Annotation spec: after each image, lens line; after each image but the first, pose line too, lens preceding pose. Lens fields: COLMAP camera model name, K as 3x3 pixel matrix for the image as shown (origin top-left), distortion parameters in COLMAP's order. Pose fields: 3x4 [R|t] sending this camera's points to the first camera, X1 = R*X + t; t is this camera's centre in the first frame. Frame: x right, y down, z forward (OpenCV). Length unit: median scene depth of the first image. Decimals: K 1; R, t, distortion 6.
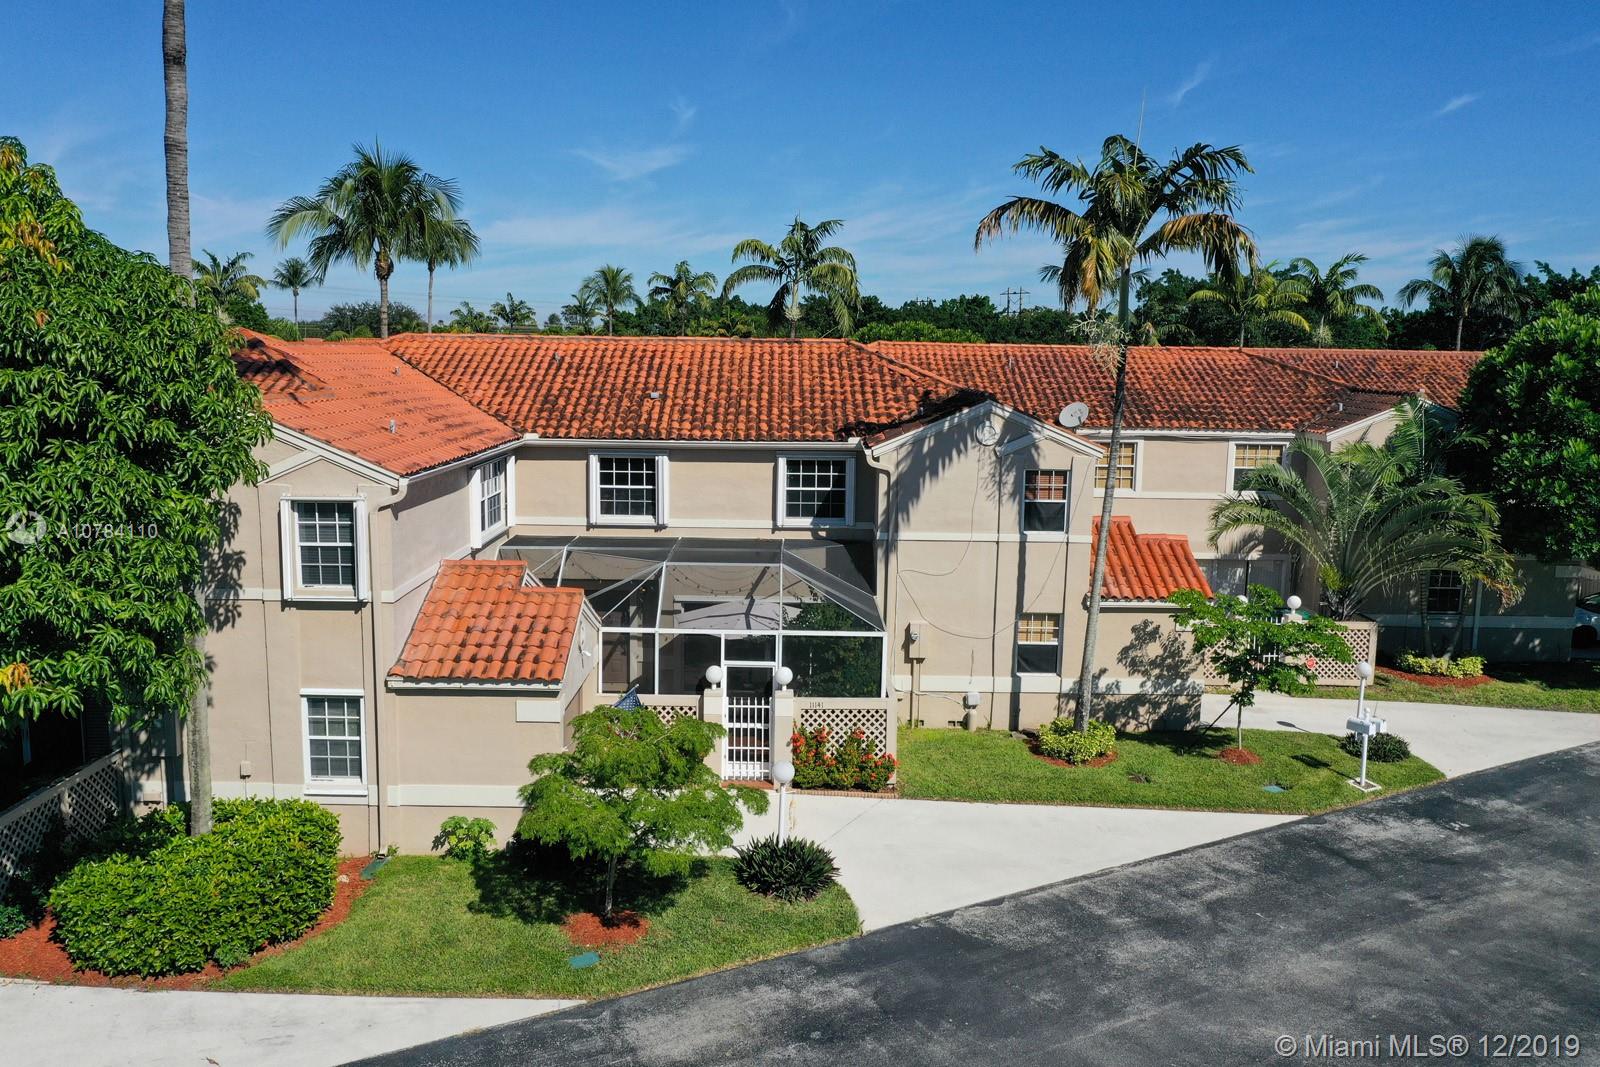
lens RADIAL K [[1258.0, 0, 800.0], [0, 1258.0, 533.5], [0, 0, 1]] dist [0.008724, -0.007308]
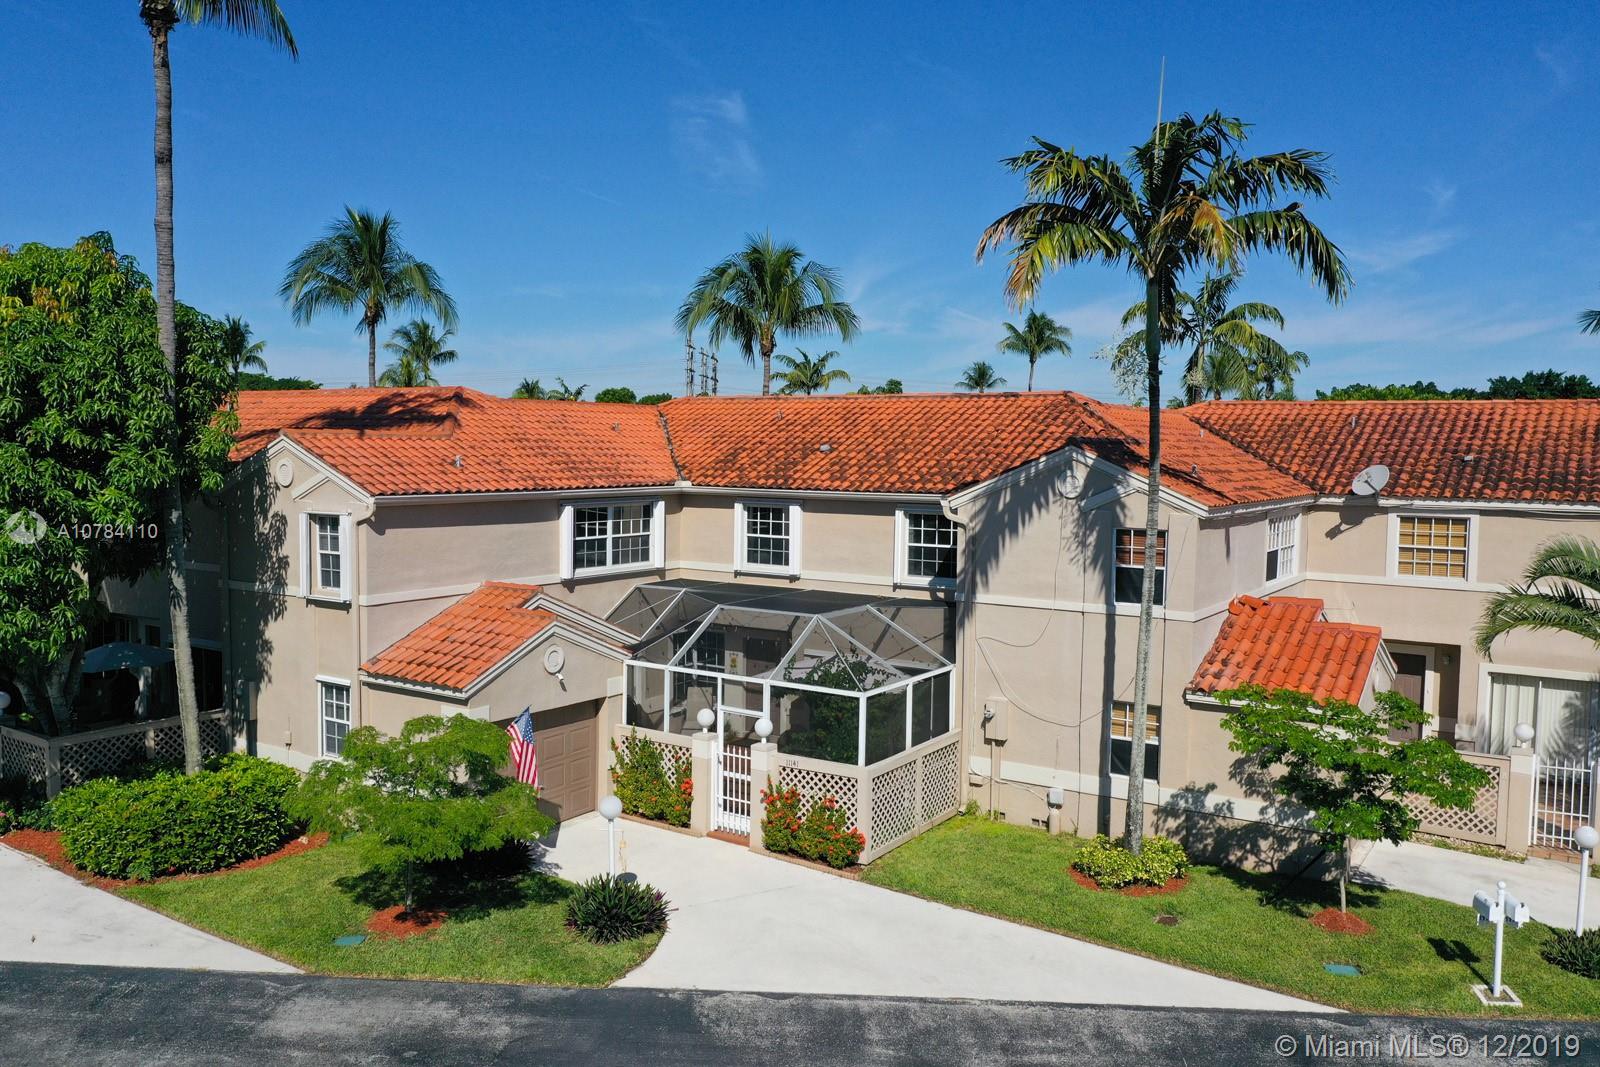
lens RADIAL K [[1258.0, 0, 800.0], [0, 1258.0, 533.5], [0, 0, 1]] dist [0.008724, -0.007308]
pose [[0.835479, 0.035123, -0.548399, 0.465939], [-0.078933, 0.995277, -0.056509, 0.016759], [0.543824, 0.090499, 0.834305, 0.185811]]
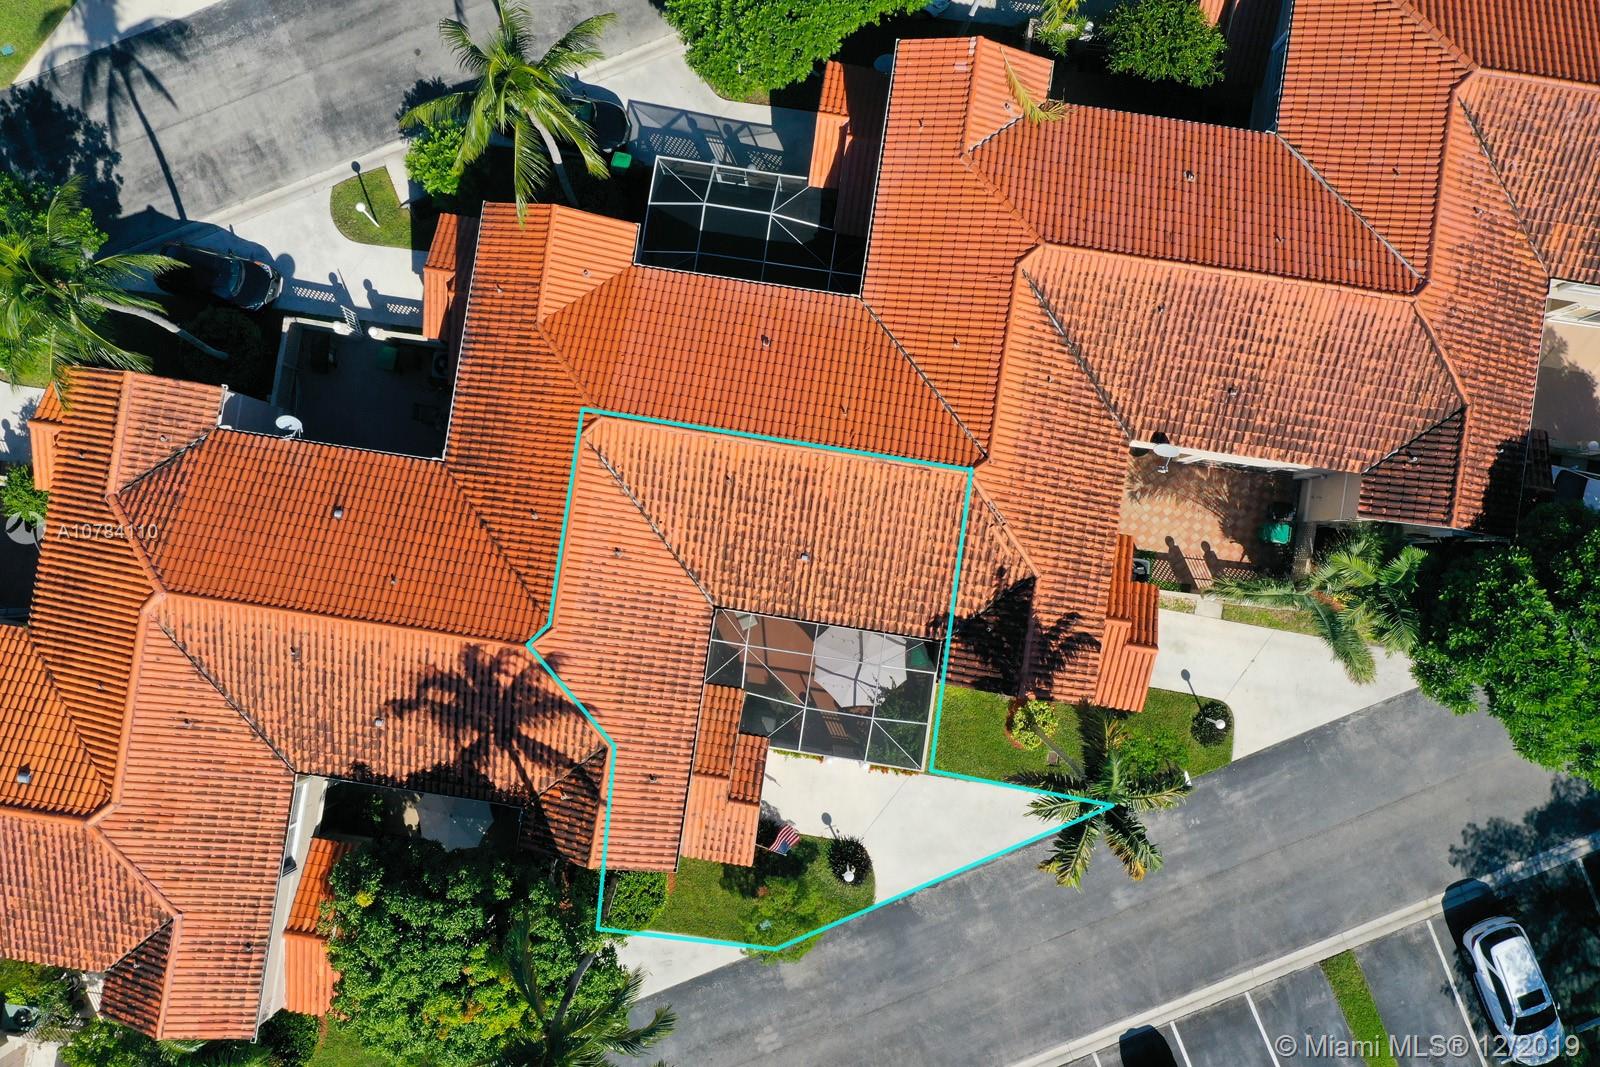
lens RADIAL K [[1258.0, 0, 800.0], [0, 1258.0, 533.5], [0, 0, 1]] dist [0.008724, -0.007308]
pose [[0.987970, 0.151457, -0.031248, -0.091283], [0.003250, 0.181686, 0.983351, -1.601621], [0.154613, -0.971623, 0.179008, 0.869756]]
